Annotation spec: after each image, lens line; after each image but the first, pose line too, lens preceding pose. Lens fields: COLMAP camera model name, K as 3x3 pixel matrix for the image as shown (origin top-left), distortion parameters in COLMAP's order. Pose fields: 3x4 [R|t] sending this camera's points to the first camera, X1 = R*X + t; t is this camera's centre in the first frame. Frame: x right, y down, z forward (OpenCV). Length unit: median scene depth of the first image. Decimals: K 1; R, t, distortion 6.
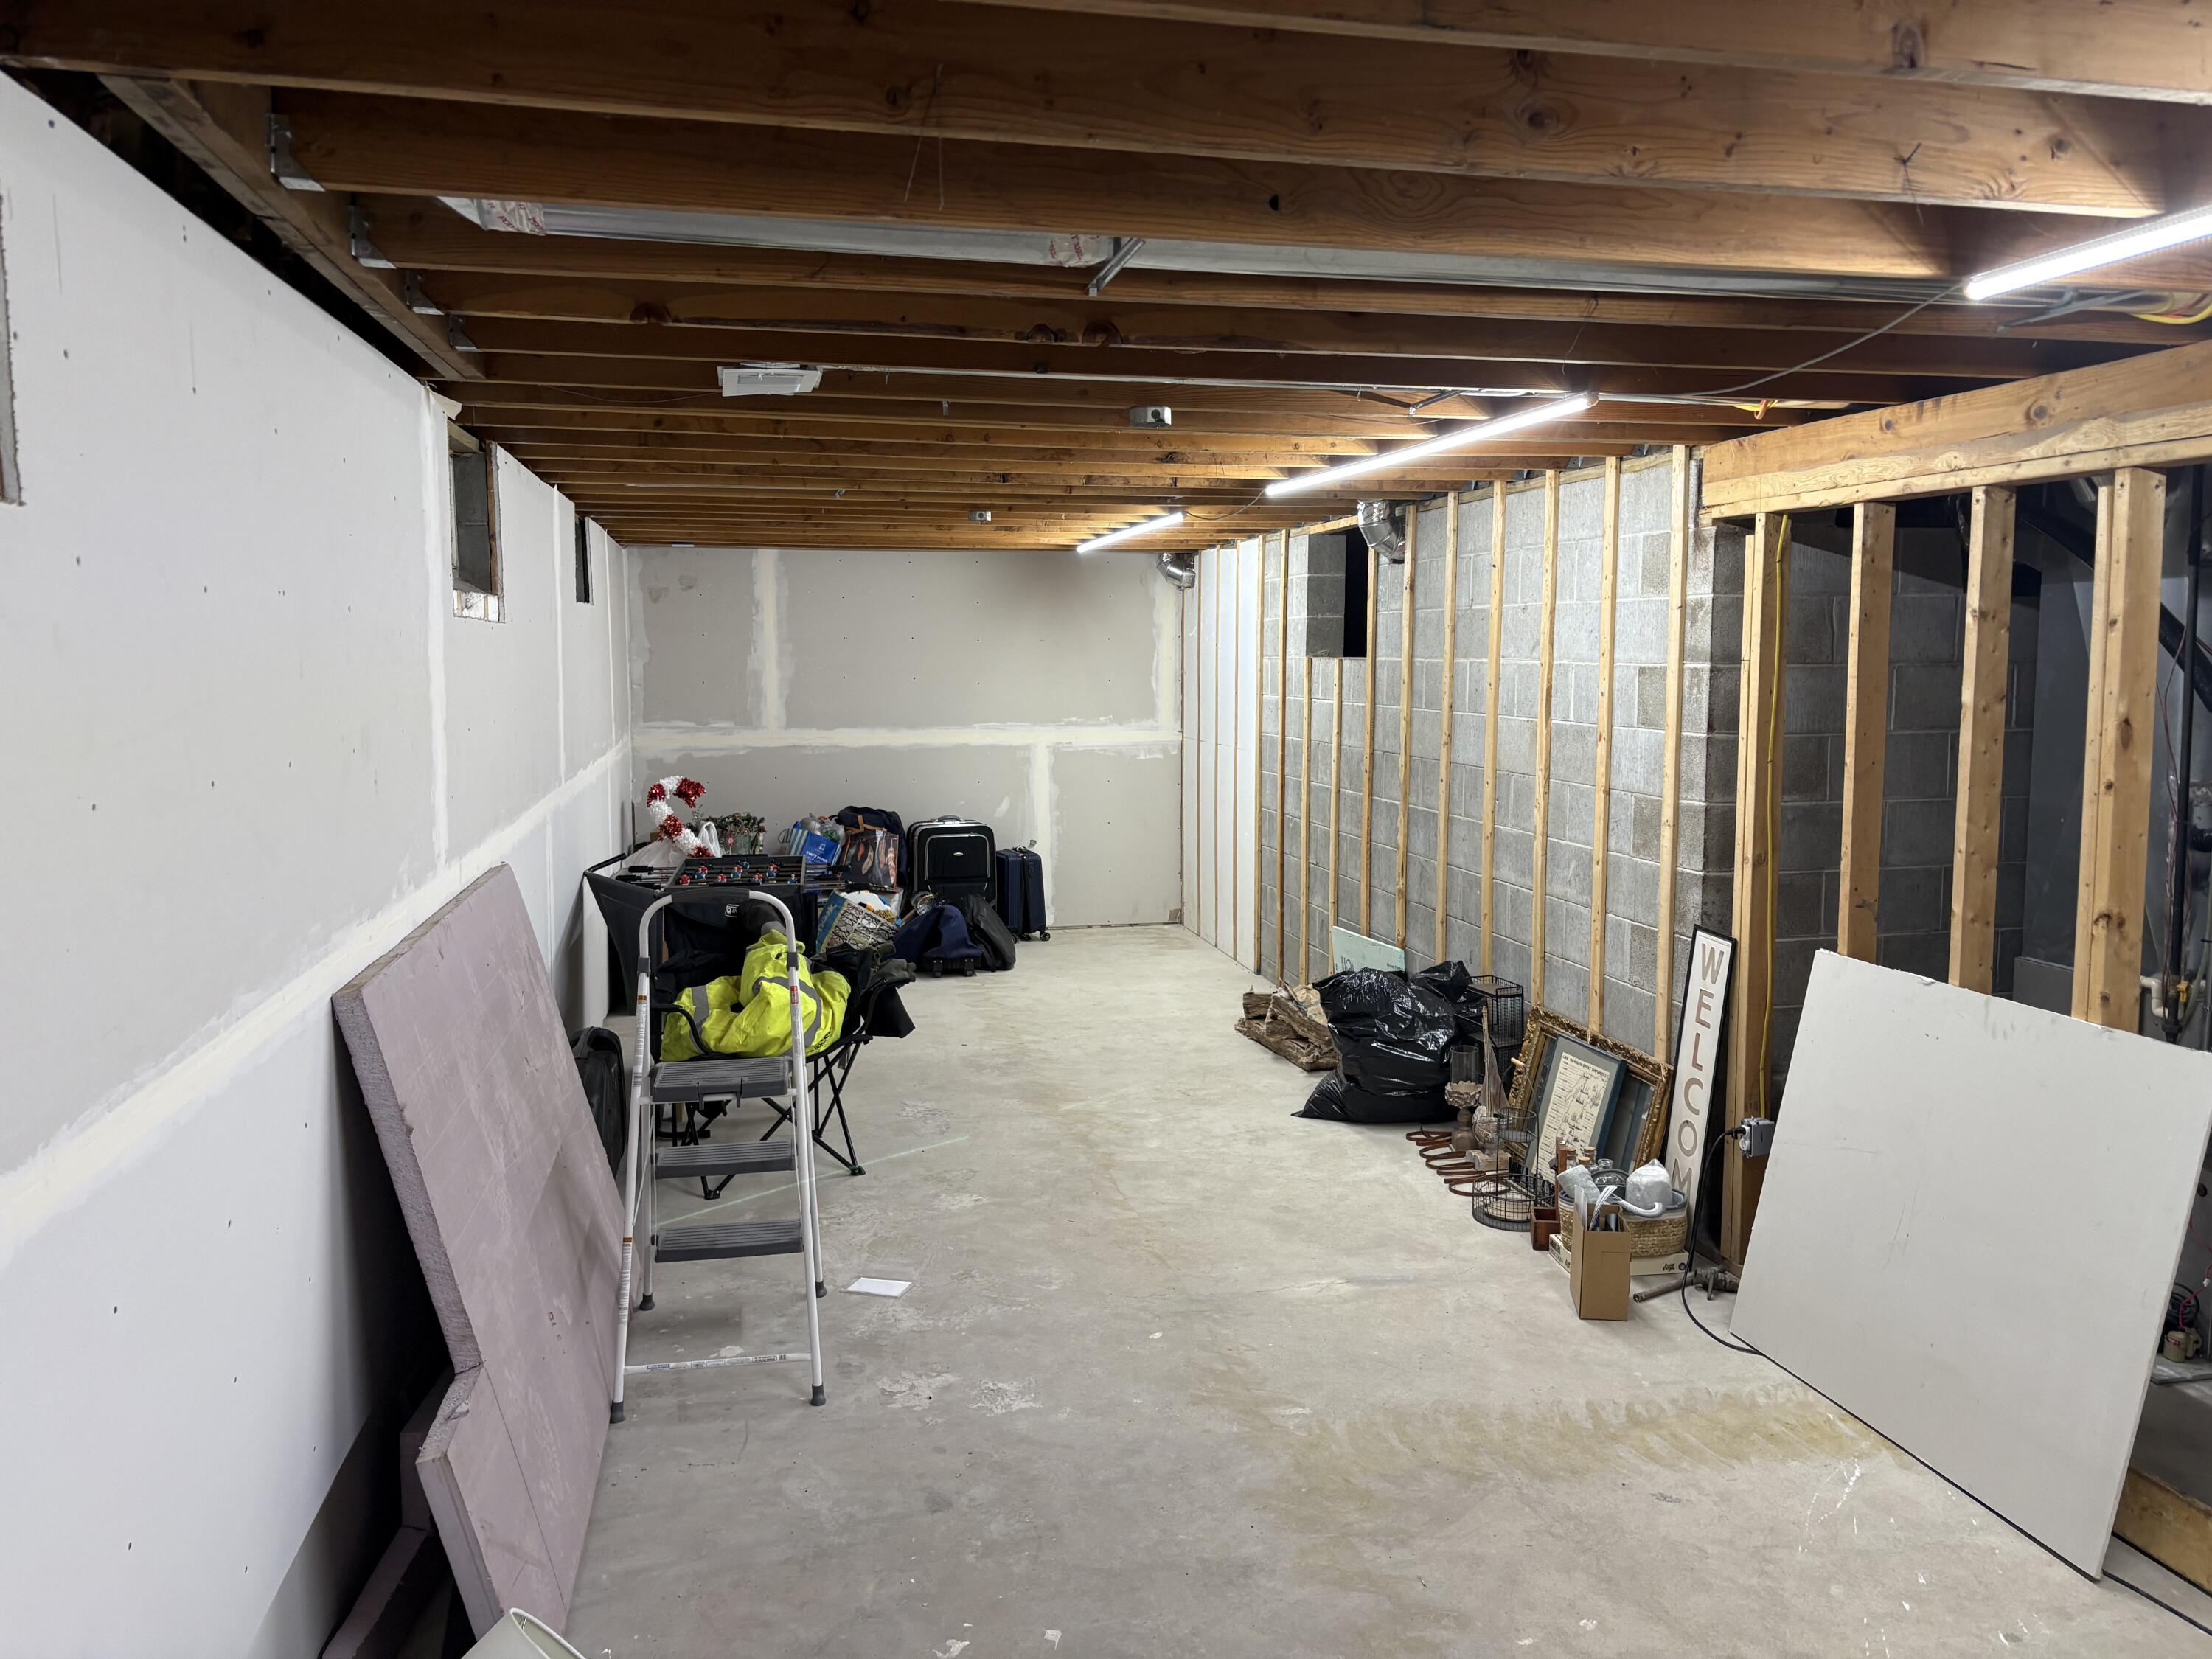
lens RADIAL K [[1684.7, 0, 1116.8], [0, 1684.7, 823.9], [0, 0, 1]] dist [0.063332, -0.058278]
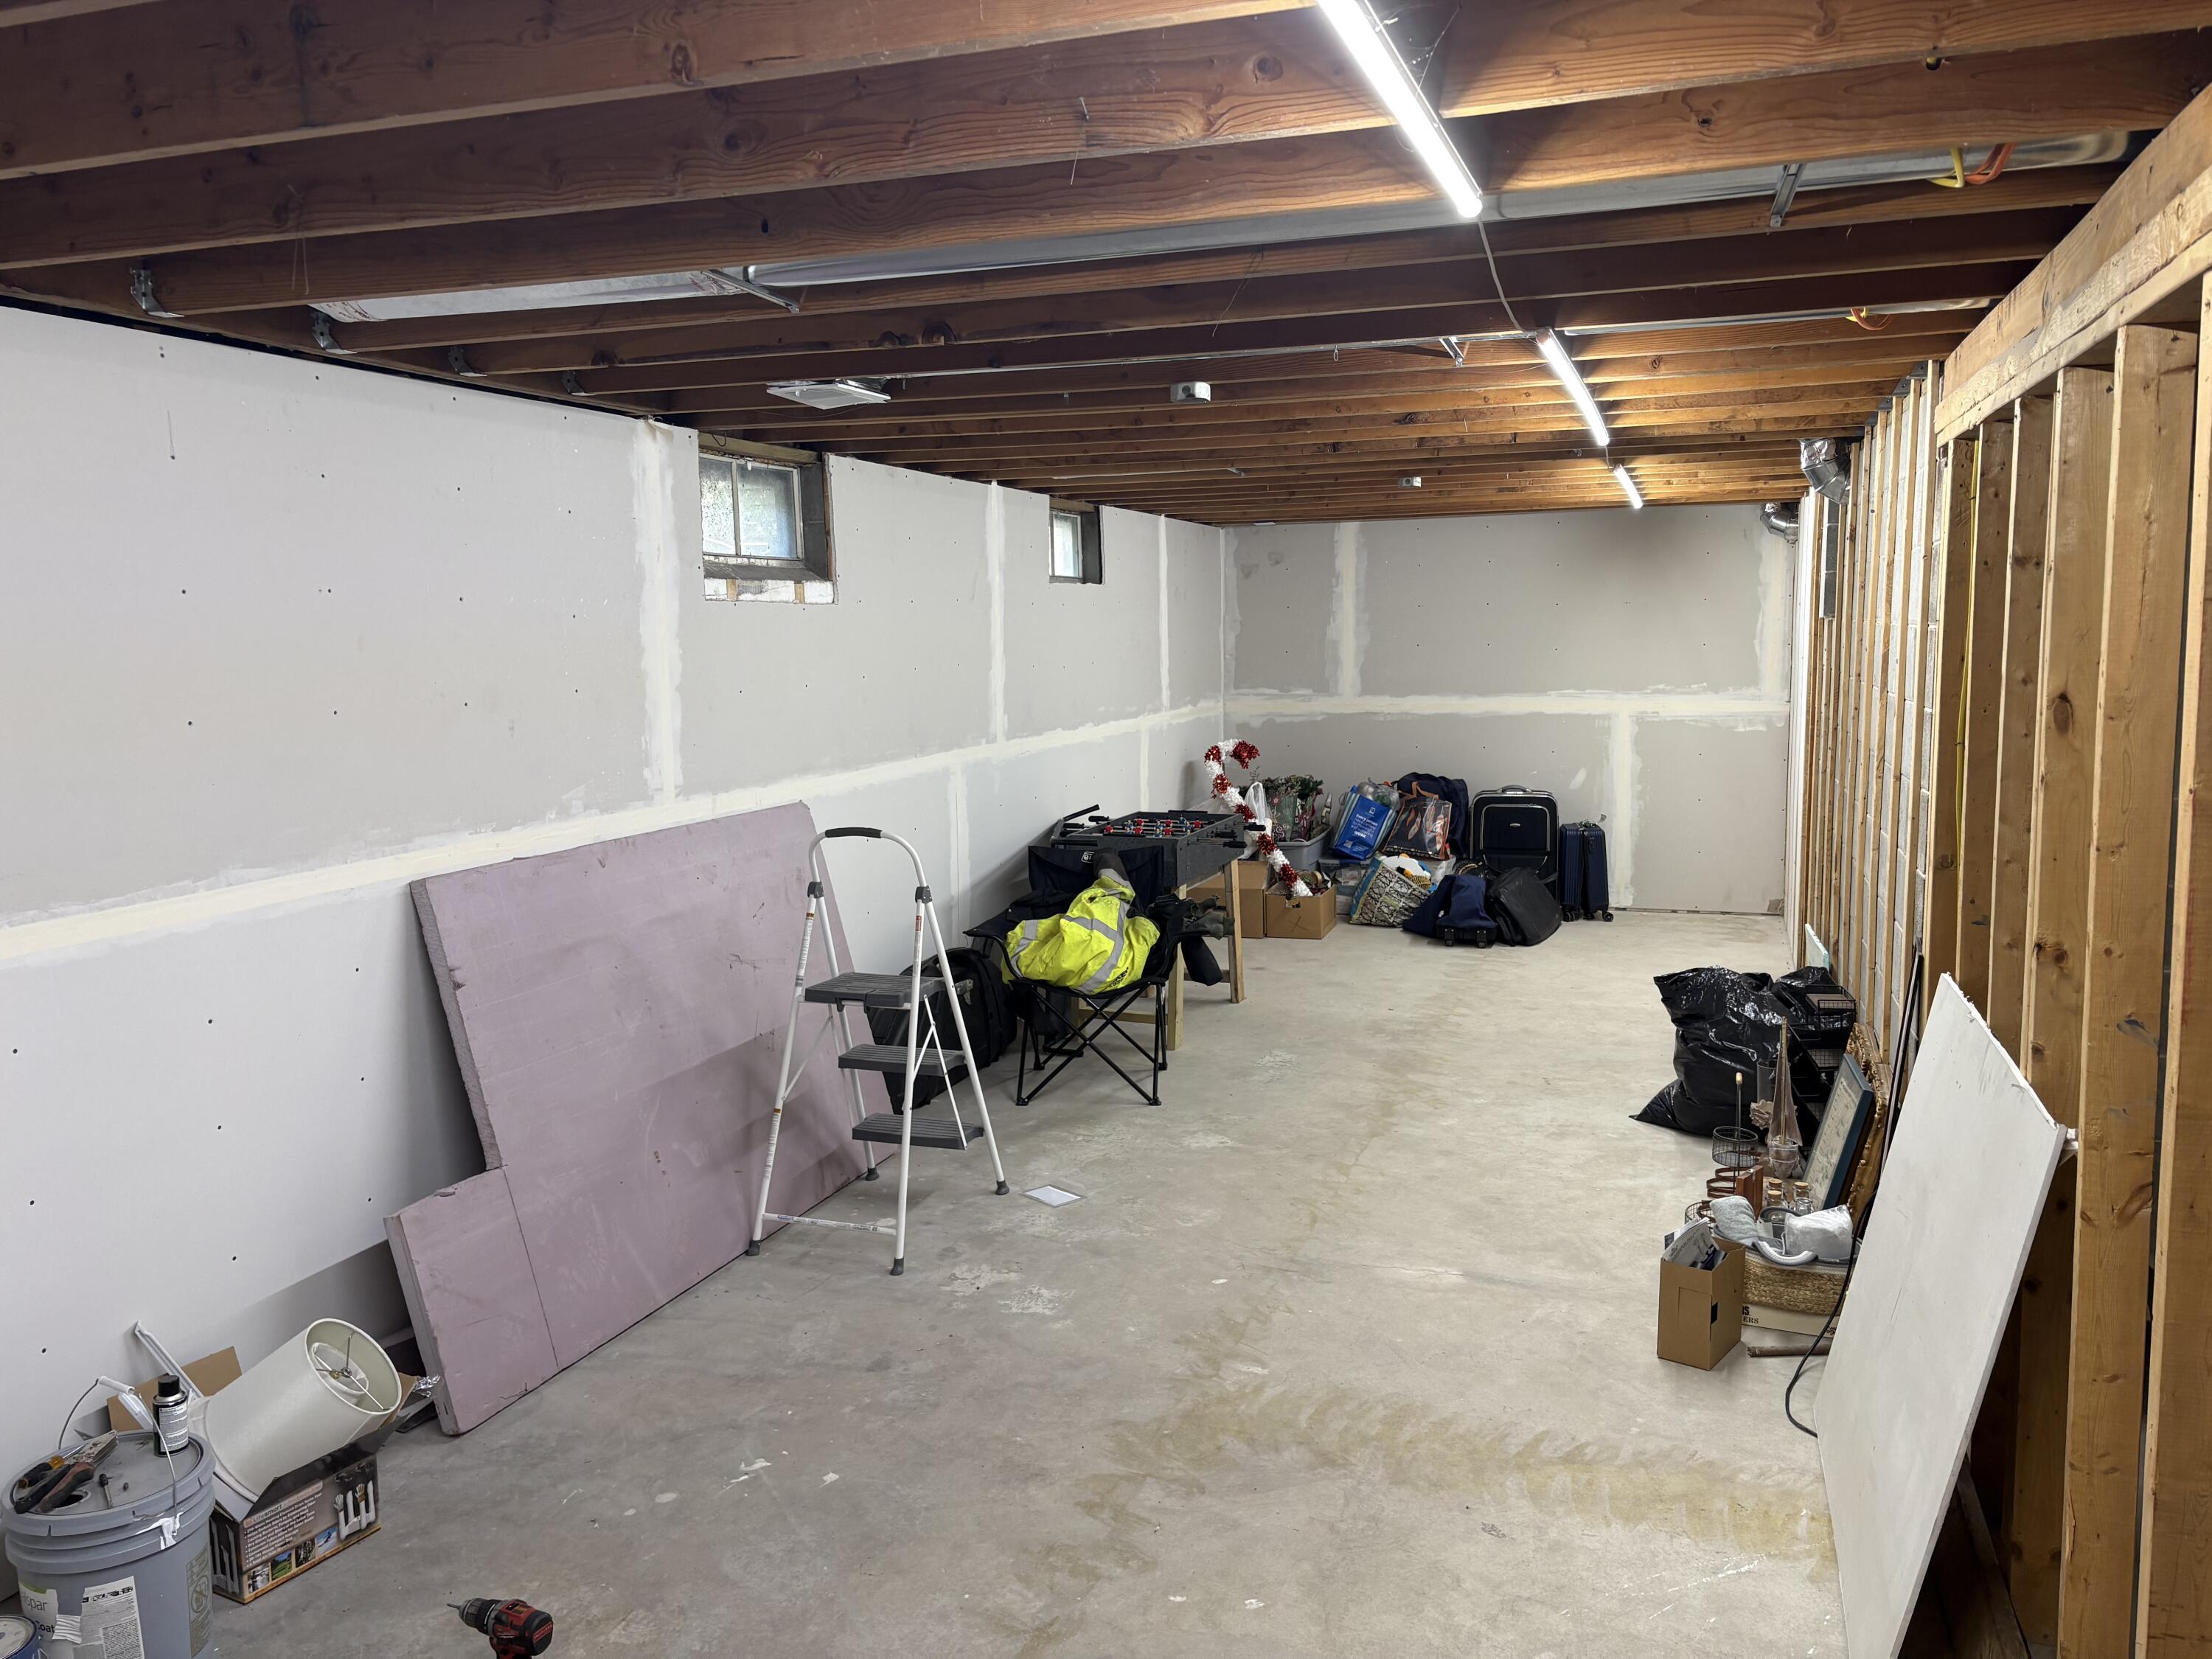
lens RADIAL K [[1684.7, 0, 1110.2], [0, 1684.7, 833.1], [0, 0, 1]] dist [0.063332, -0.058278]
pose [[0.848102, 0.052118, -0.527264, 0.436848], [-0.039222, 0.998595, 0.035620, -0.005782], [0.528380, -0.009529, 0.848955, 0.076731]]
